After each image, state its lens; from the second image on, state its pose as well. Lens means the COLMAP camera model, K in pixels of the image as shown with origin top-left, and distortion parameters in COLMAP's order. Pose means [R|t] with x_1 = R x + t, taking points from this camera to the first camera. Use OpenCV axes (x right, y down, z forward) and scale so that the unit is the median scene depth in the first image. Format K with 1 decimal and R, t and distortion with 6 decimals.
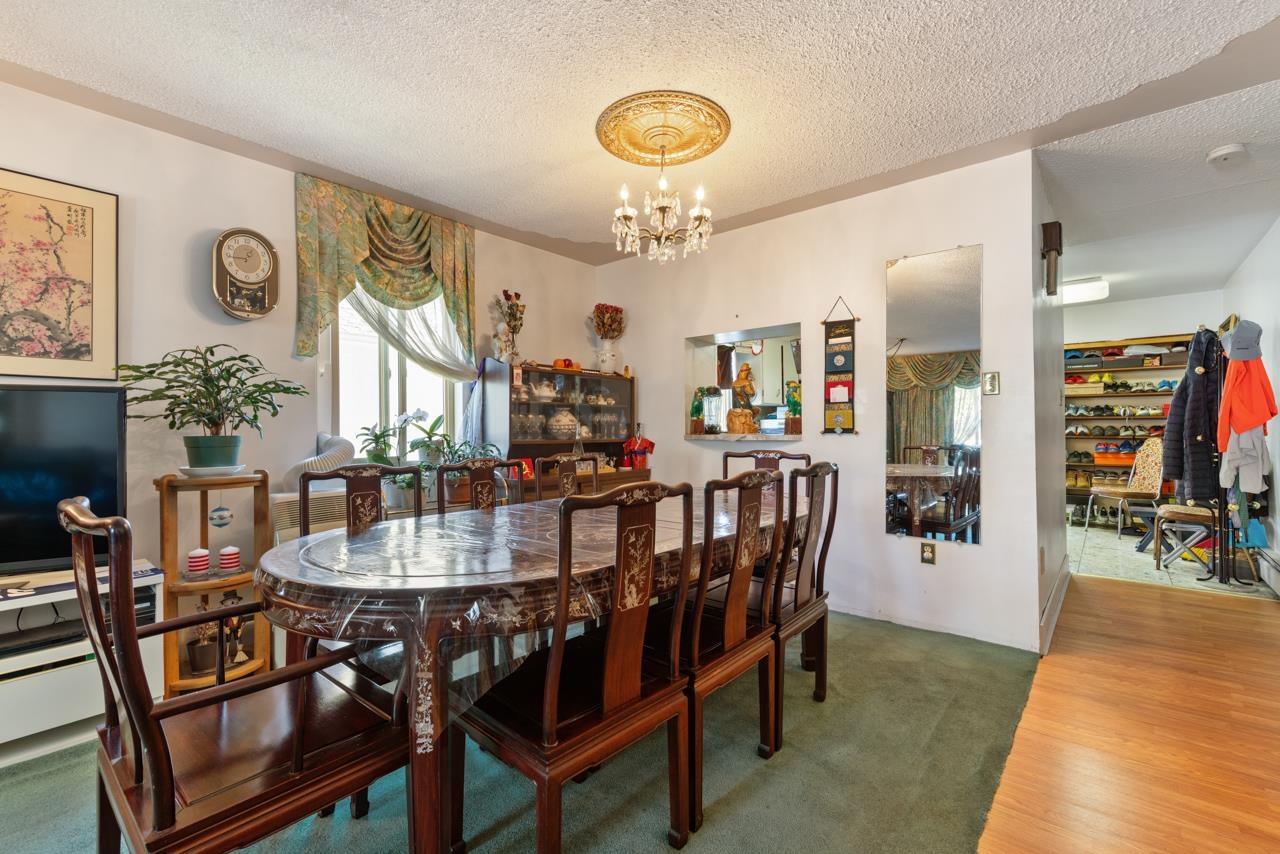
lens RADIAL K [[561.7, 0, 640.0], [0, 561.7, 427.0], [0, 0, 1]] dist [0.003331, -0.000791]
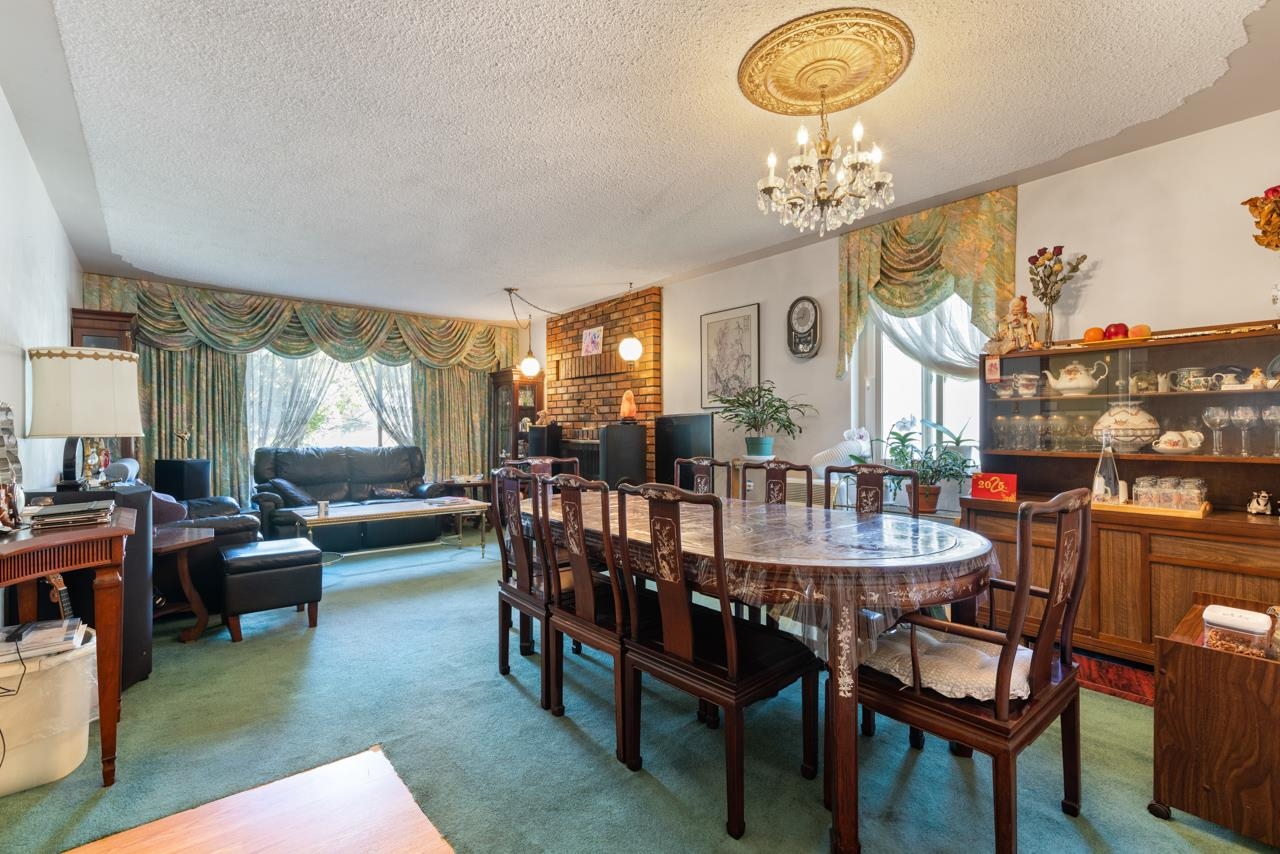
lens RADIAL K [[579.3, 0, 645.0], [0, 579.3, 446.9], [0, 0, 1]] dist [0.003469, -0.000061]
pose [[-0.173300, 0.034121, -0.984278, 0.835573], [0.006085, 0.999418, 0.033575, -0.012603], [0.984850, -0.000171, -0.173406, 0.820789]]
